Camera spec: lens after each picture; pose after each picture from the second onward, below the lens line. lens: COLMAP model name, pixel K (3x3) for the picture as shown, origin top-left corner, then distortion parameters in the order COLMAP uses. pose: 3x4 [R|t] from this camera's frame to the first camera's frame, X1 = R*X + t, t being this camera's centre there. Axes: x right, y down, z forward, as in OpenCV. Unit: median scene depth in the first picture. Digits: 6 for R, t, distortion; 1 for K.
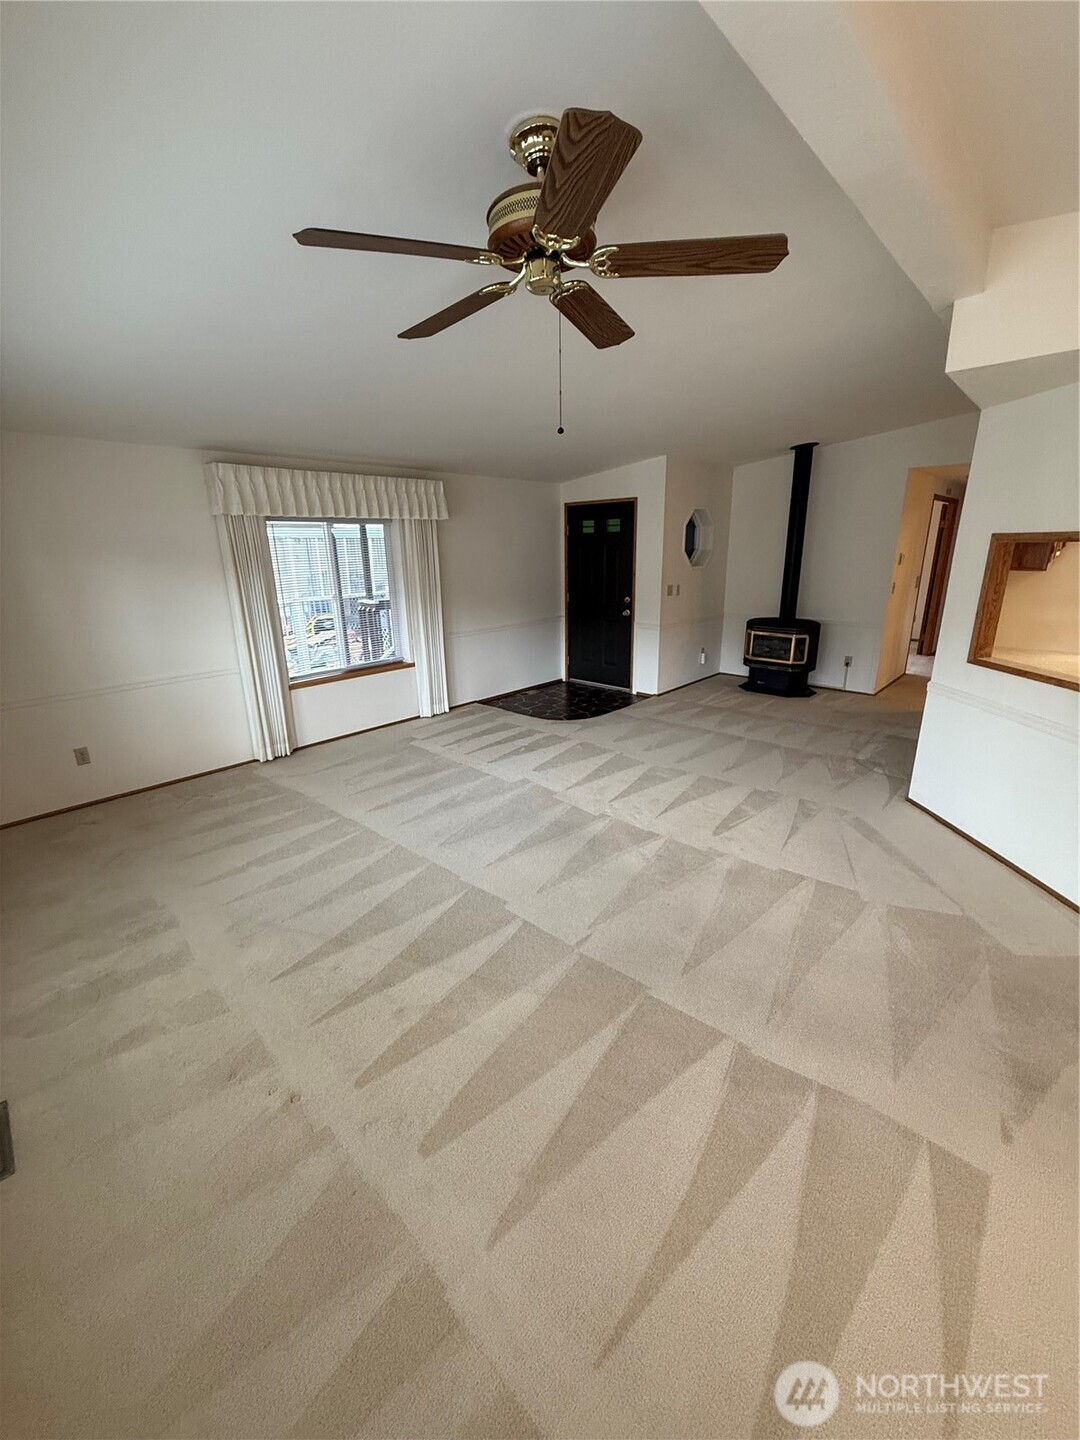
lens RADIAL K [[573.6, 0, 541.5], [0, 573.6, 717.8], [0, 0, 1]] dist [0.006189, -0.000052]
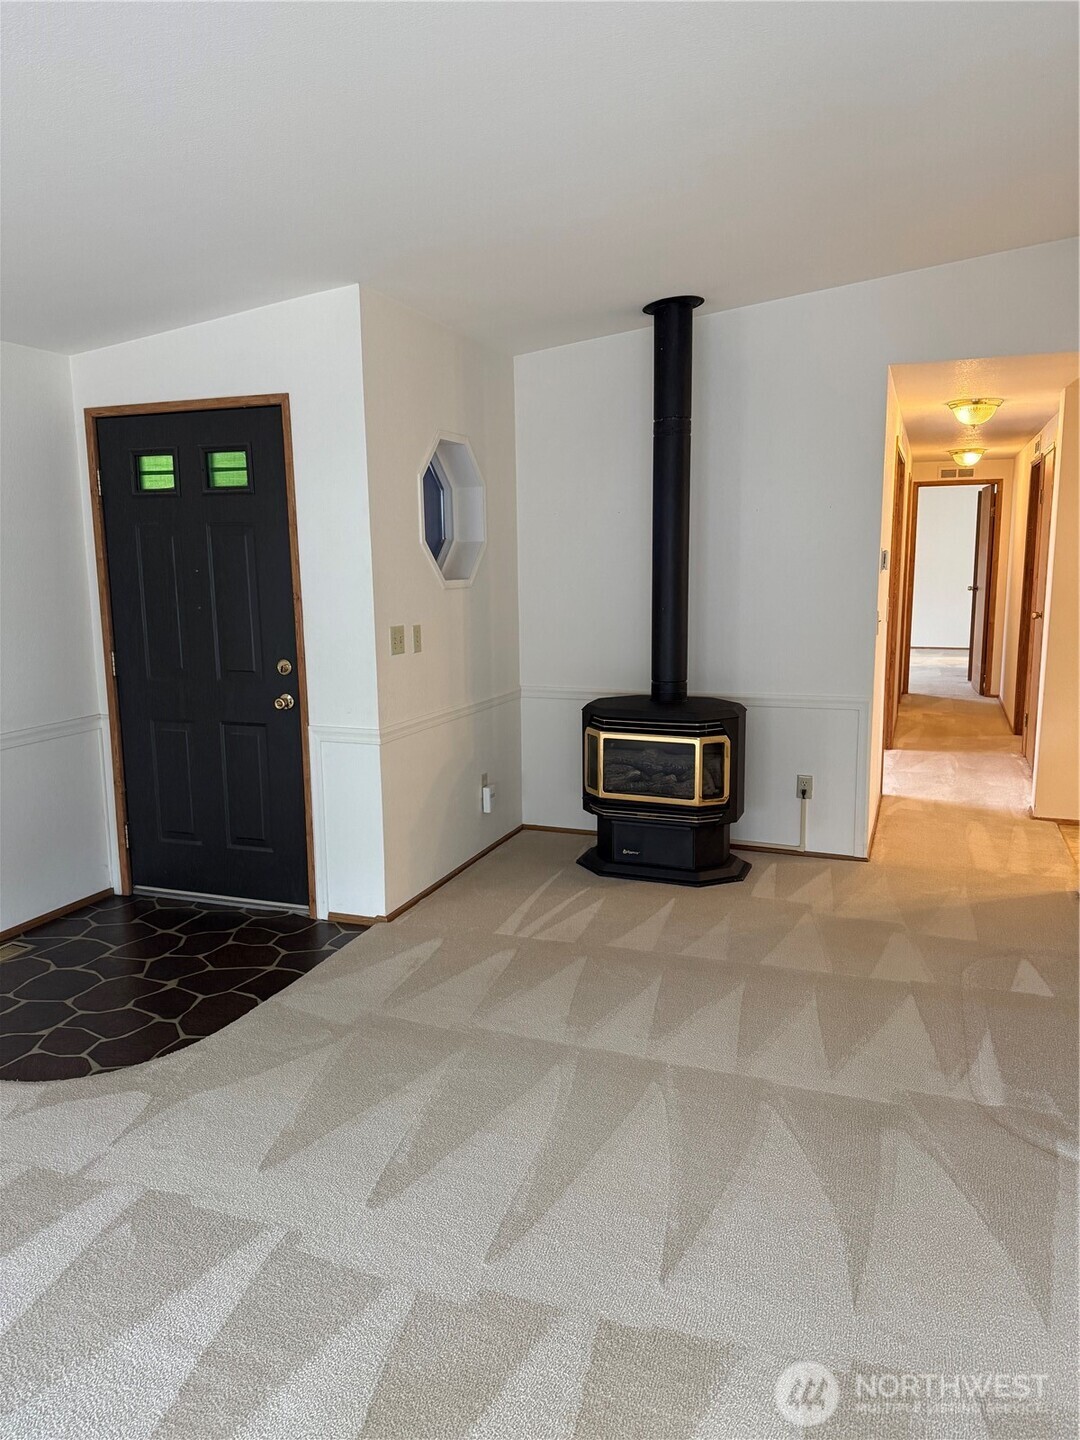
lens RADIAL K [[992.4, 0, 543.2], [0, 992.4, 710.2], [0, 0, 1]] dist [0.049873, -0.000291]
pose [[0.924711, -0.051990, 0.377103, 0.061727], [0.103701, 0.987567, -0.118138, -0.086719], [-0.366273, 0.148350, 0.918606, 0.360263]]
